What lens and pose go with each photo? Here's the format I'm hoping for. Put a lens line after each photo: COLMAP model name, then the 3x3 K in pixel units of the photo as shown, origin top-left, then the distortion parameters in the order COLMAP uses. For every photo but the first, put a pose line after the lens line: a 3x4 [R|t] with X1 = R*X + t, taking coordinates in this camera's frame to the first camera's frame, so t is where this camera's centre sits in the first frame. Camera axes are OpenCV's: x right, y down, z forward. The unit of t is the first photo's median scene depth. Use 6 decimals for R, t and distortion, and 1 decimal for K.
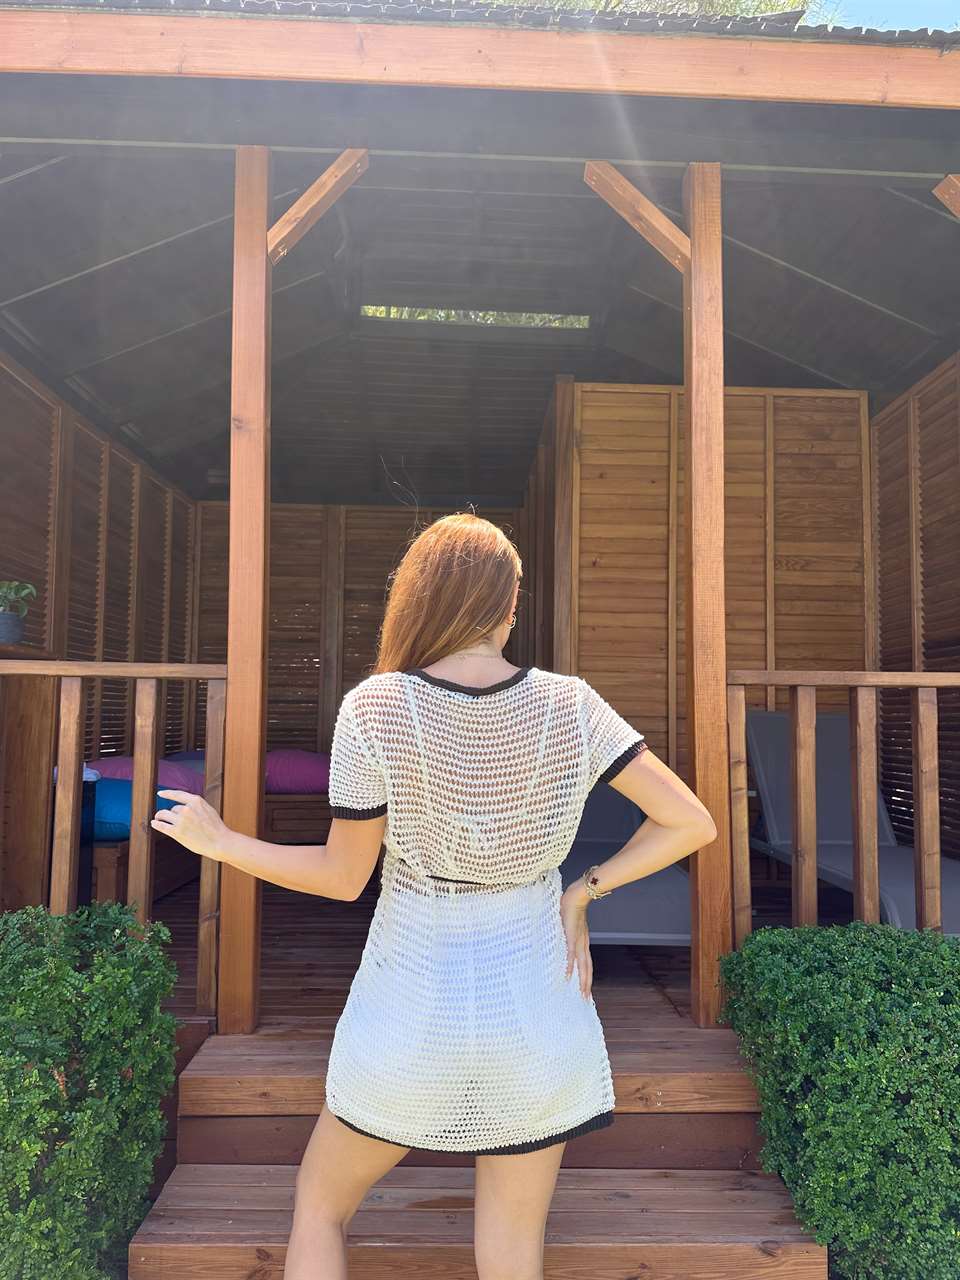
lens RADIAL K [[890.5, 0, 474.4], [0, 890.5, 658.2], [0, 0, 1]] dist [0.028353, -0.040502]
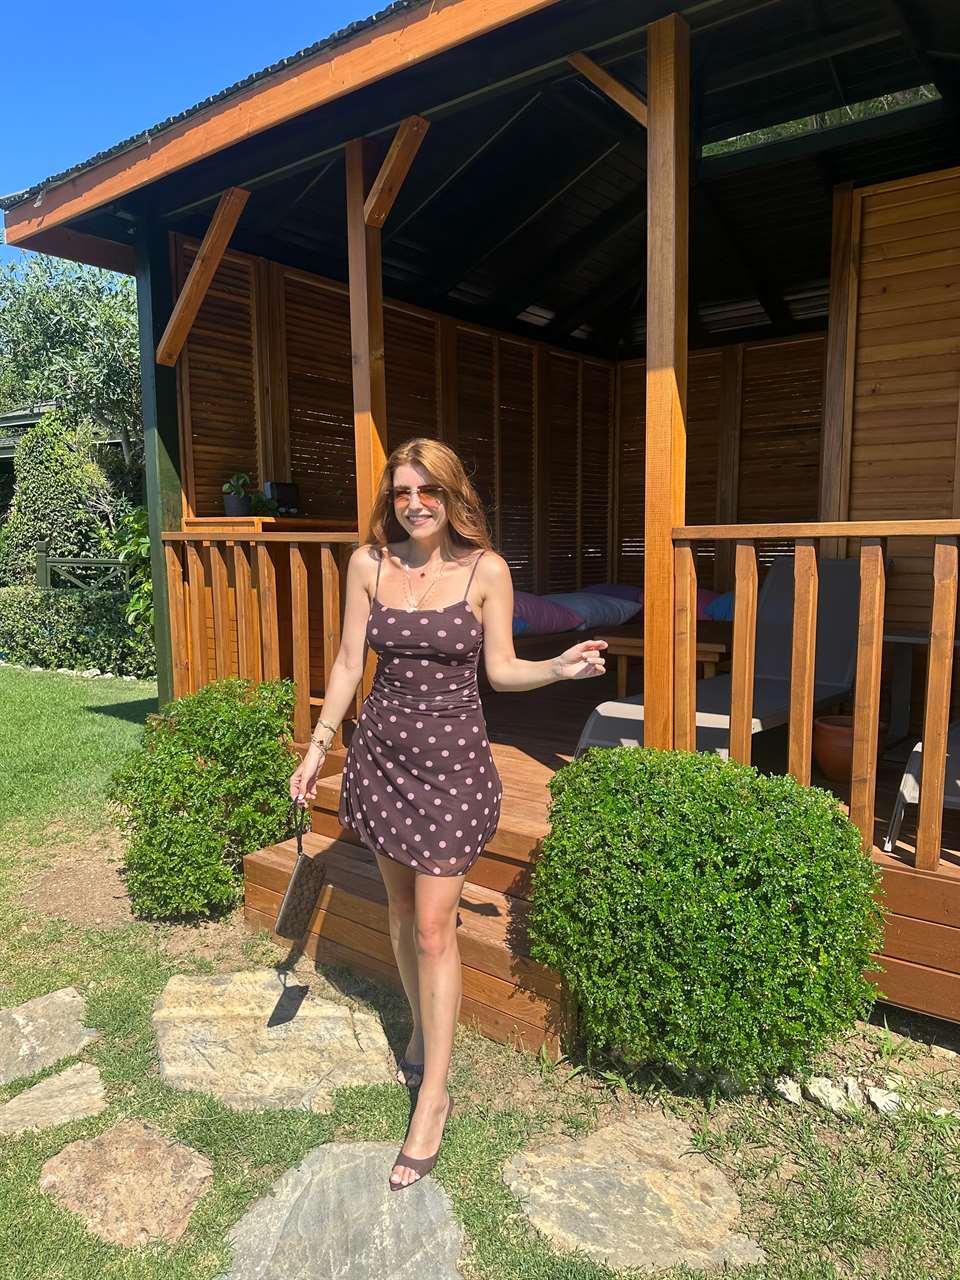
lens RADIAL K [[890.5, 0, 488.6], [0, 890.5, 646.1], [0, 0, 1]] dist [0.028353, -0.040502]
pose [[0.767769, 0.056987, -0.638187, 0.644774], [0.056747, 0.986075, 0.156322, -0.019469], [0.638208, -0.156235, 0.753844, 0.001945]]
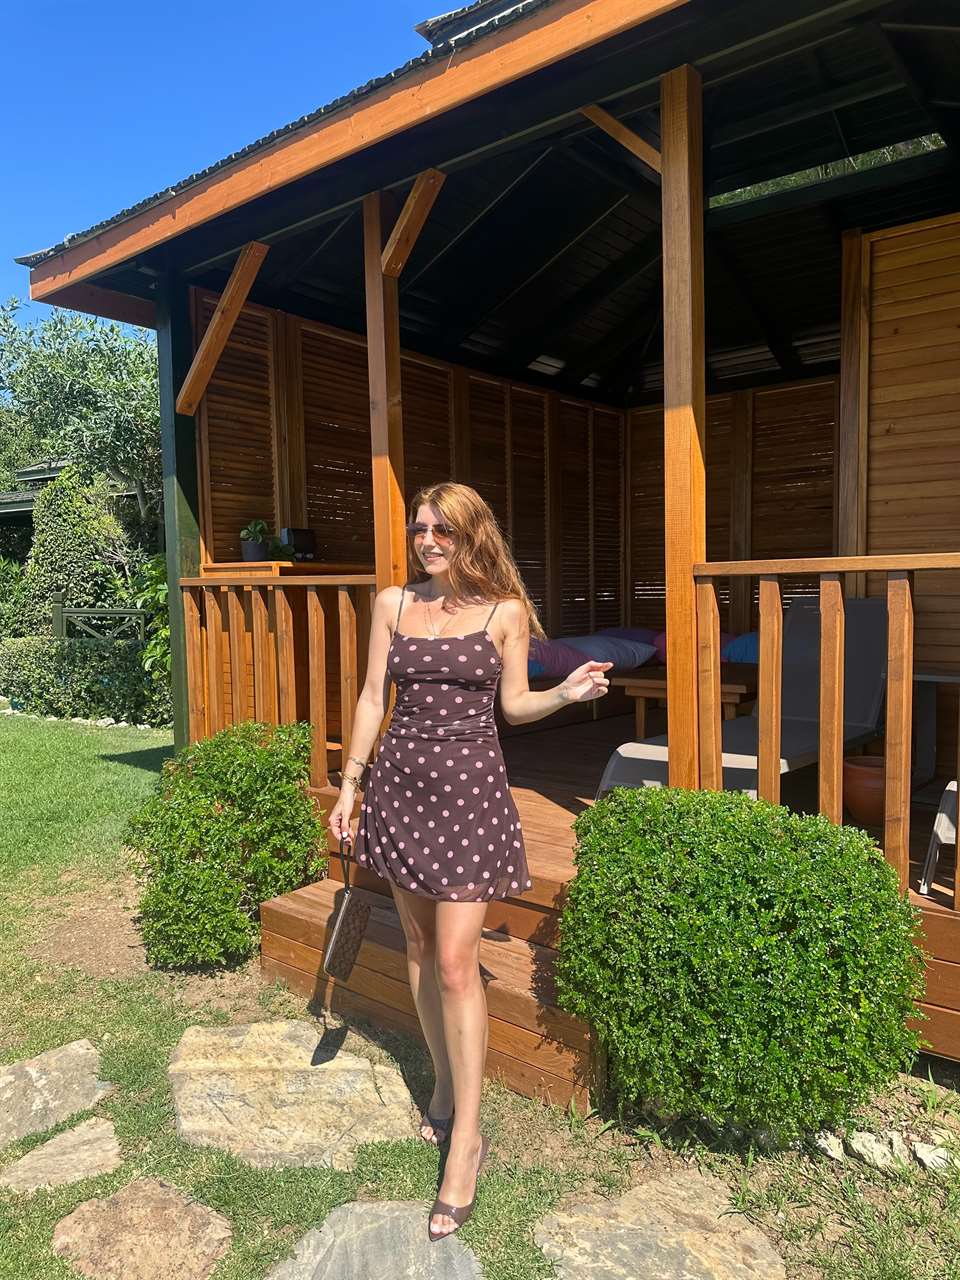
lens RADIAL K [[890.5, 0, 484.4], [0, 890.5, 647.5], [0, 0, 1]] dist [0.028353, -0.040502]
pose [[0.757727, 0.016743, -0.652357, 0.632005], [0.067010, 0.992390, 0.103304, -0.010593], [0.649122, -0.121990, 0.750839, 0.000150]]
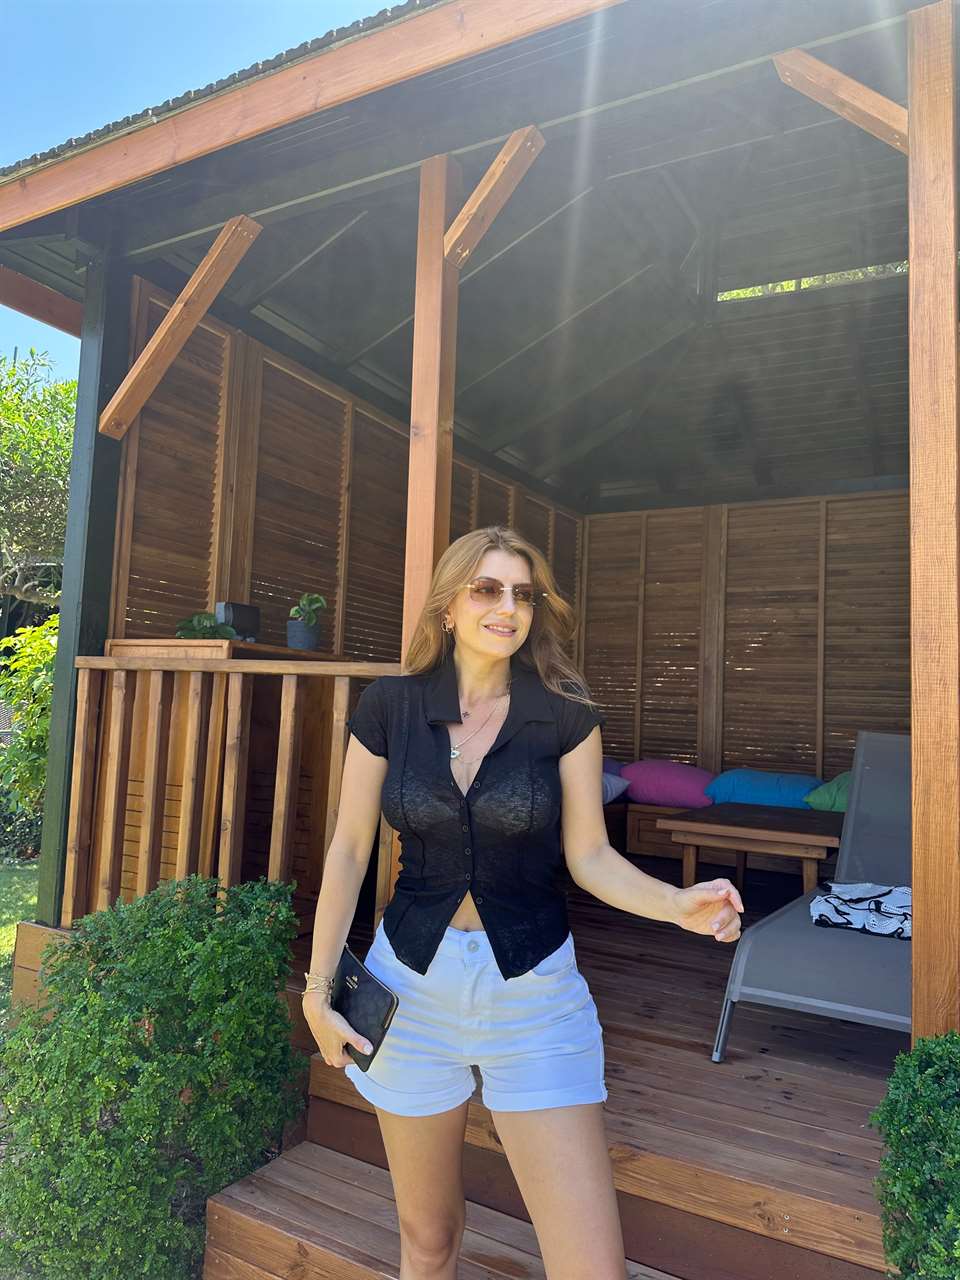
lens RADIAL K [[890.5, 0, 488.8], [0, 890.5, 649.3], [0, 0, 1]] dist [0.028353, -0.040502]
pose [[0.859063, -0.010707, -0.511758, 0.258600], [-0.002474, 0.999683, -0.025068, 0.012600], [0.511864, 0.022801, 0.858764, 0.133534]]
